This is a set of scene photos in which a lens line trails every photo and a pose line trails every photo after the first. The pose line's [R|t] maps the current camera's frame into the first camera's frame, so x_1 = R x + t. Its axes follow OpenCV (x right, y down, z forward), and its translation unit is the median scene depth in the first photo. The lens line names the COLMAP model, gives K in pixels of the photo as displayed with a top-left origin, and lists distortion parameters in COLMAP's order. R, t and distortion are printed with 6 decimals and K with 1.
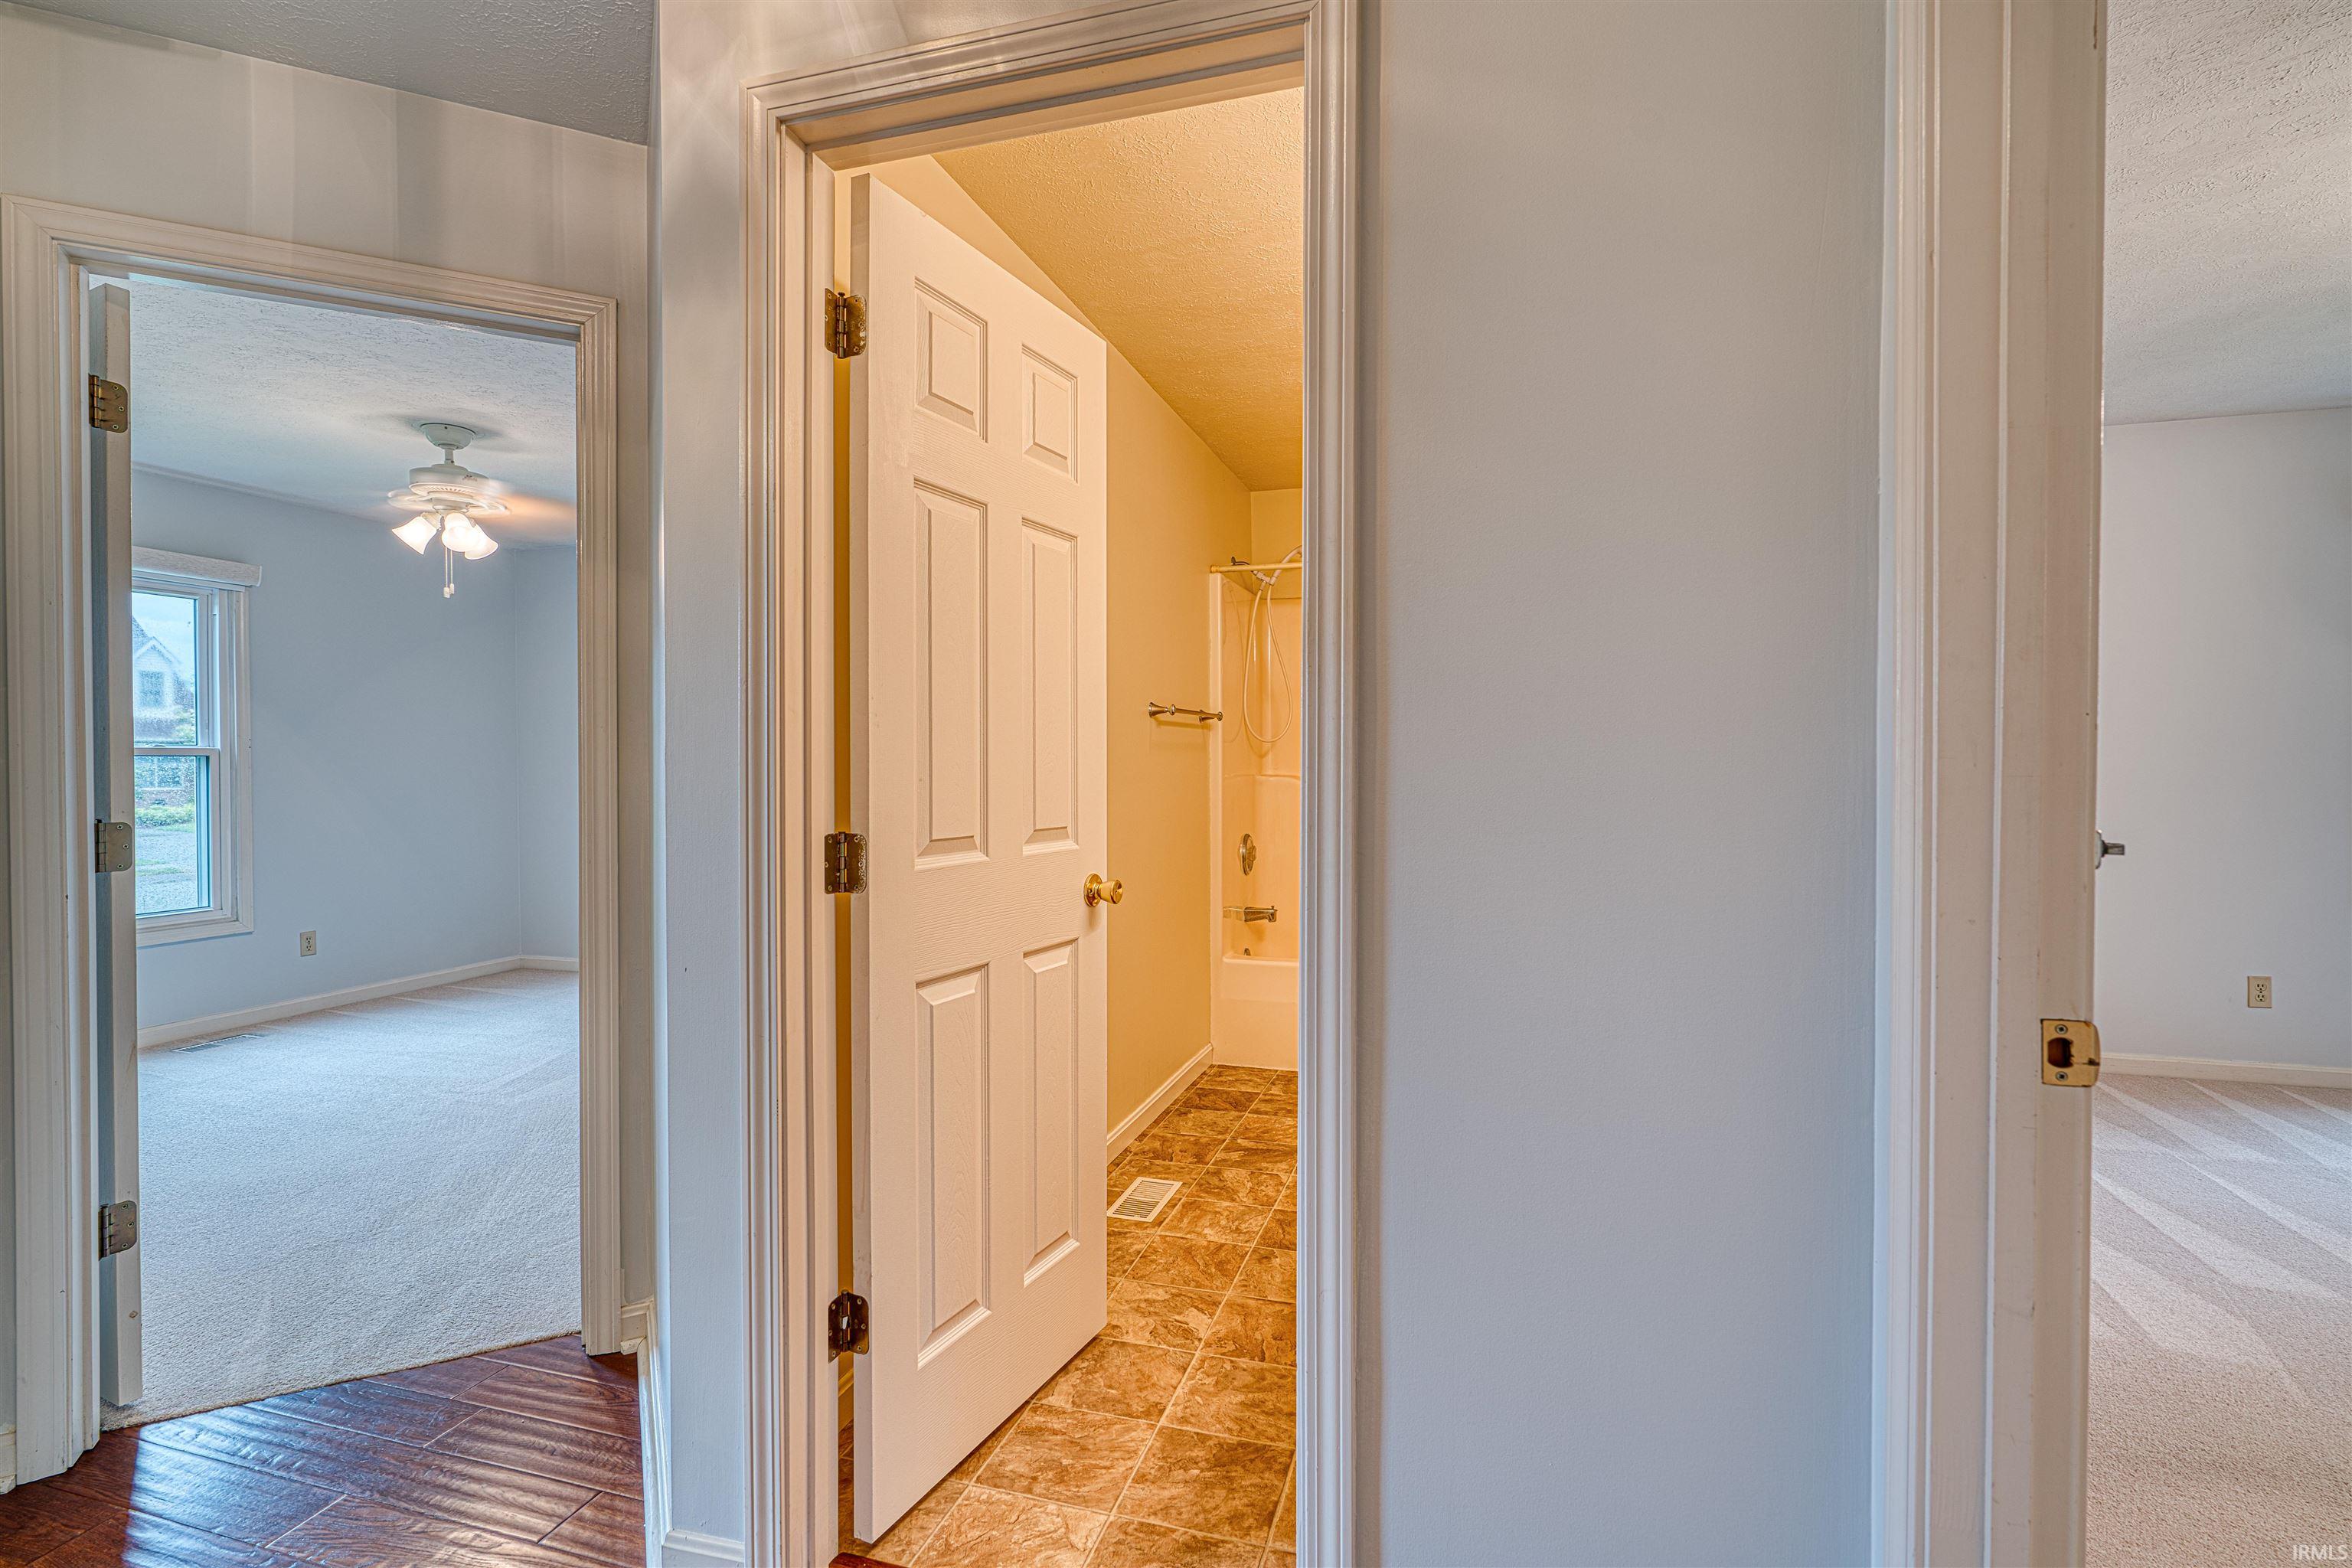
lens RADIAL K [[1087.7, 0, 1179.3], [0, 1087.7, 775.7], [0, 0, 1]] dist [-0.007473, 0.002716]
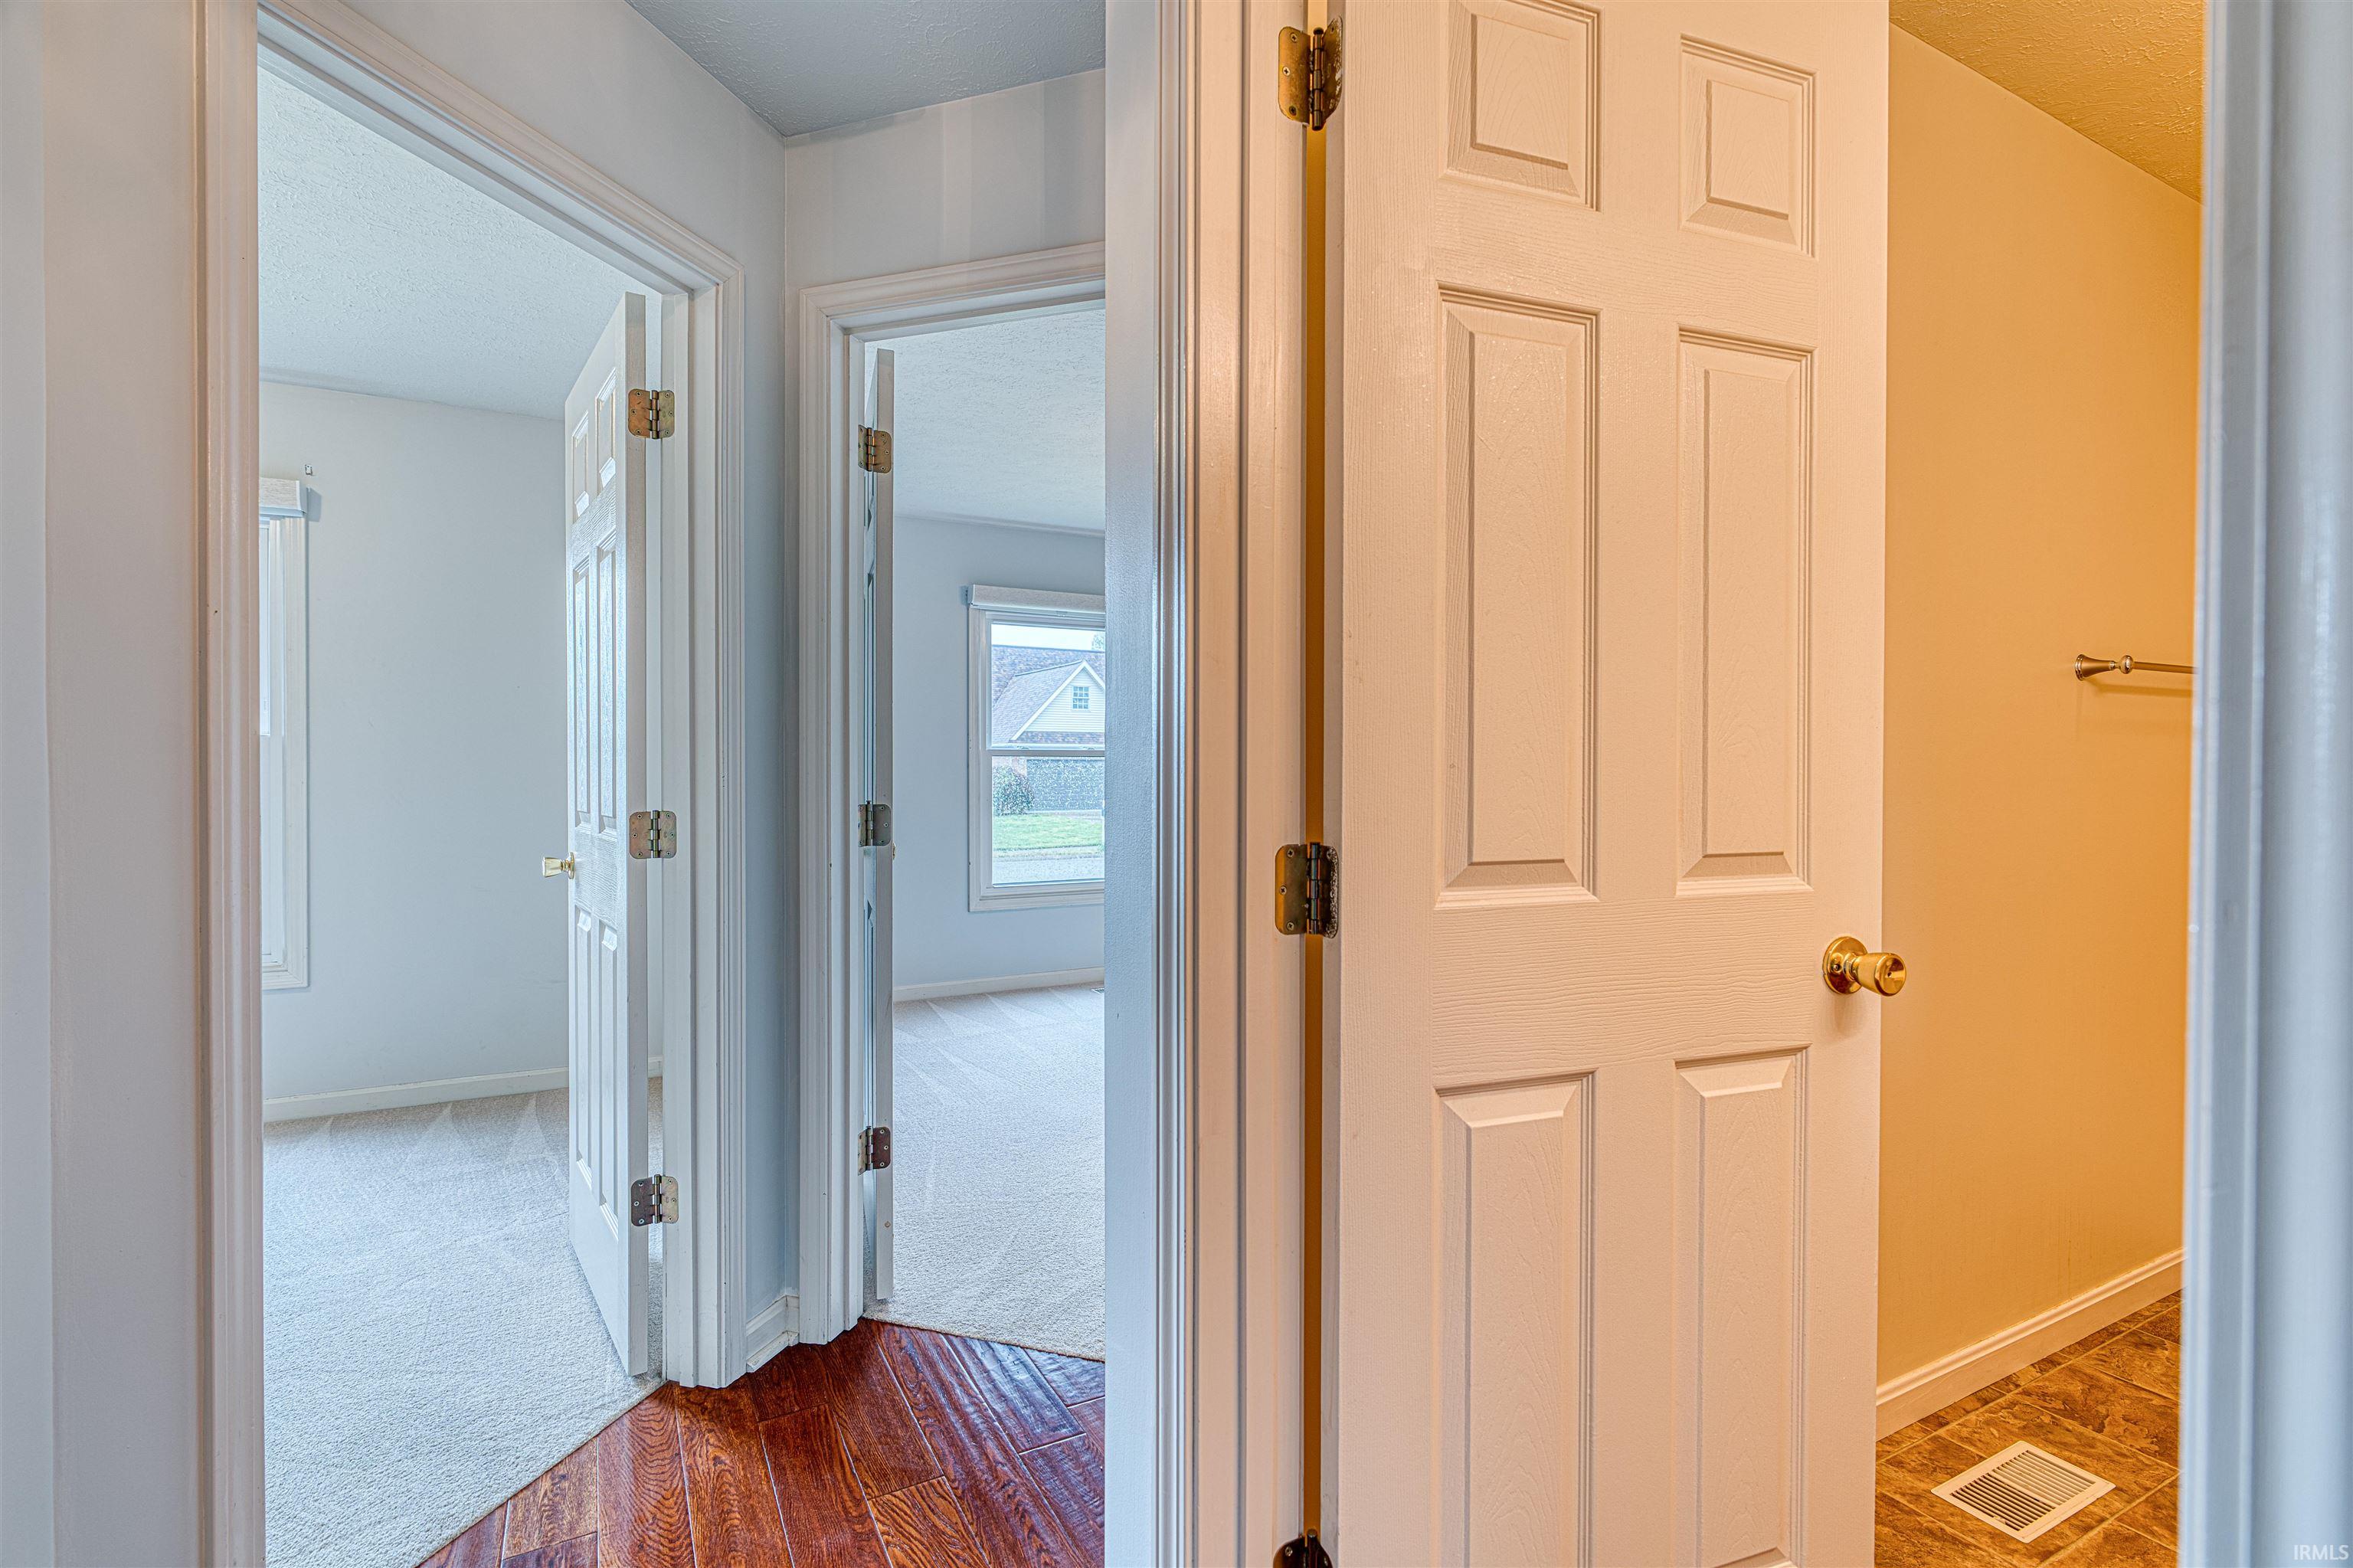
lens RADIAL K [[1088.2, 0, 1175.7], [0, 1088.2, 777.7], [0, 0, 1]] dist [-0.007473, 0.002716]
pose [[0.708830, 0.007217, -0.705342, 0.072923], [-0.008907, 0.999960, 0.001281, 0.009065], [0.705323, 0.005375, 0.708866, 0.350163]]
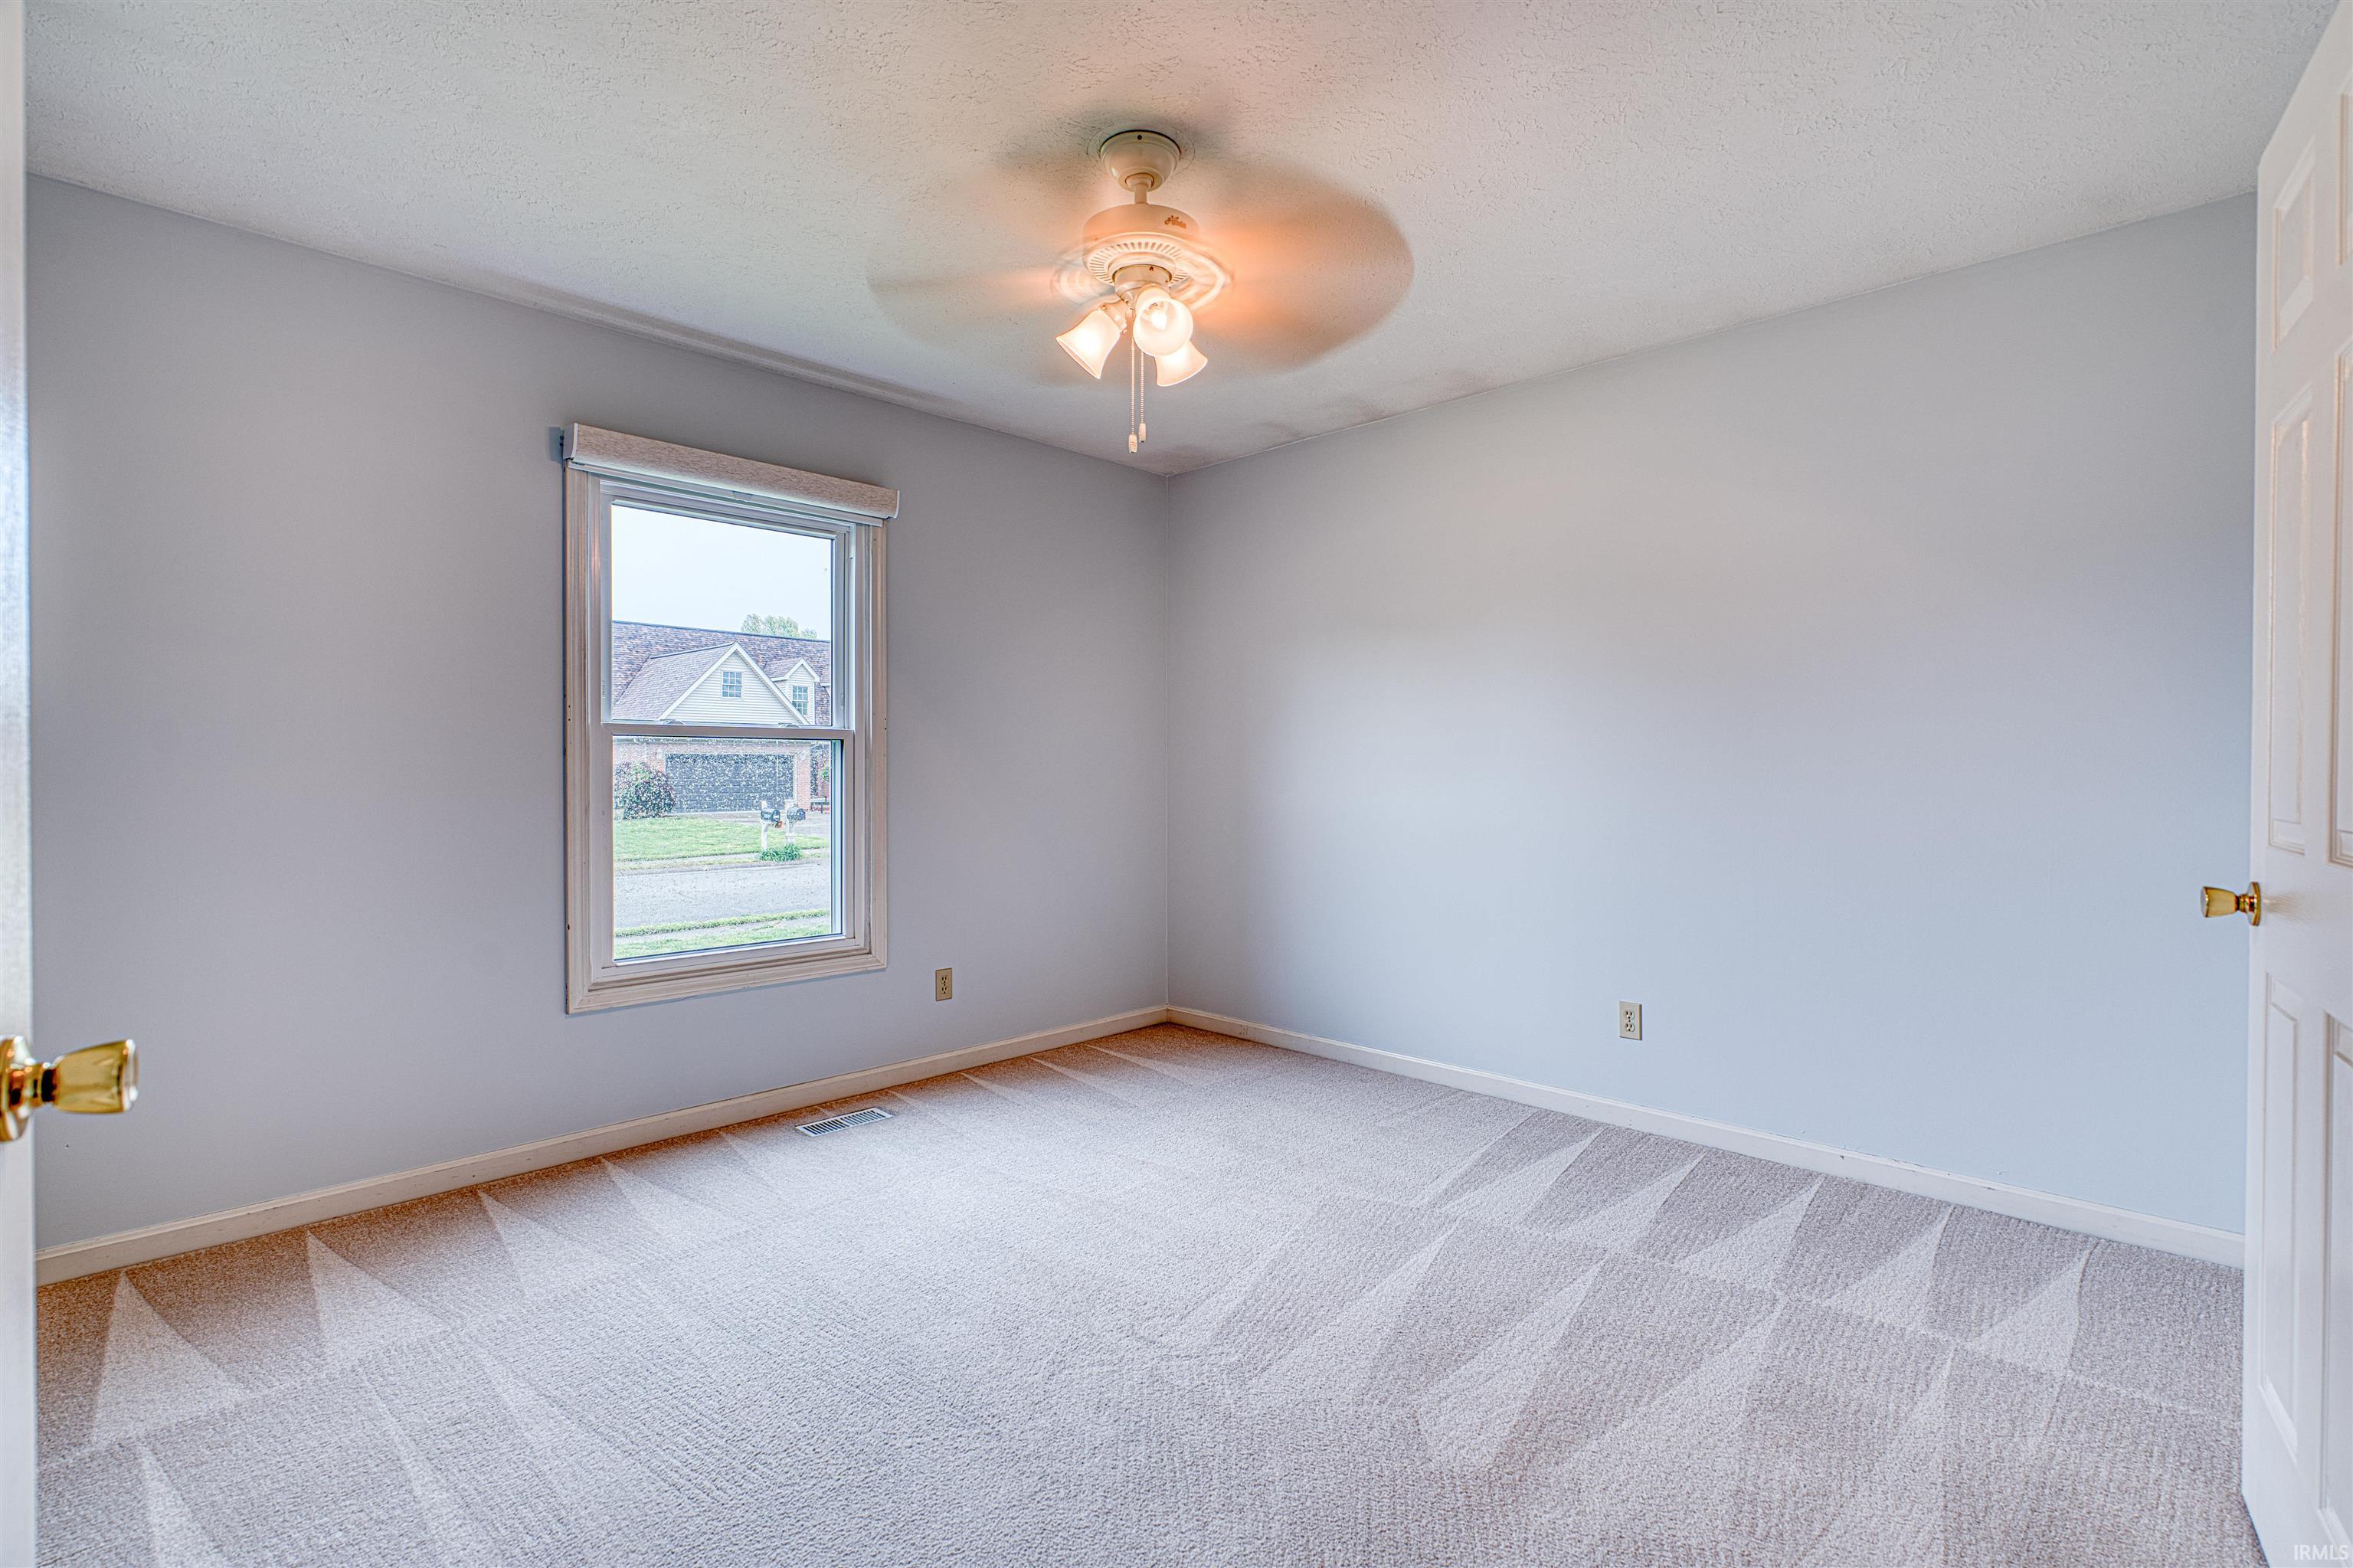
lens RADIAL K [[1088.2, 0, 1179.1], [0, 1088.2, 778.9], [0, 0, 1]] dist [-0.007473, 0.002716]
pose [[0.888507, 0.010628, -0.458740, -0.728522], [-0.010828, 0.999939, 0.002194, 0.013020], [0.458736, 0.003017, 0.888568, 0.939080]]
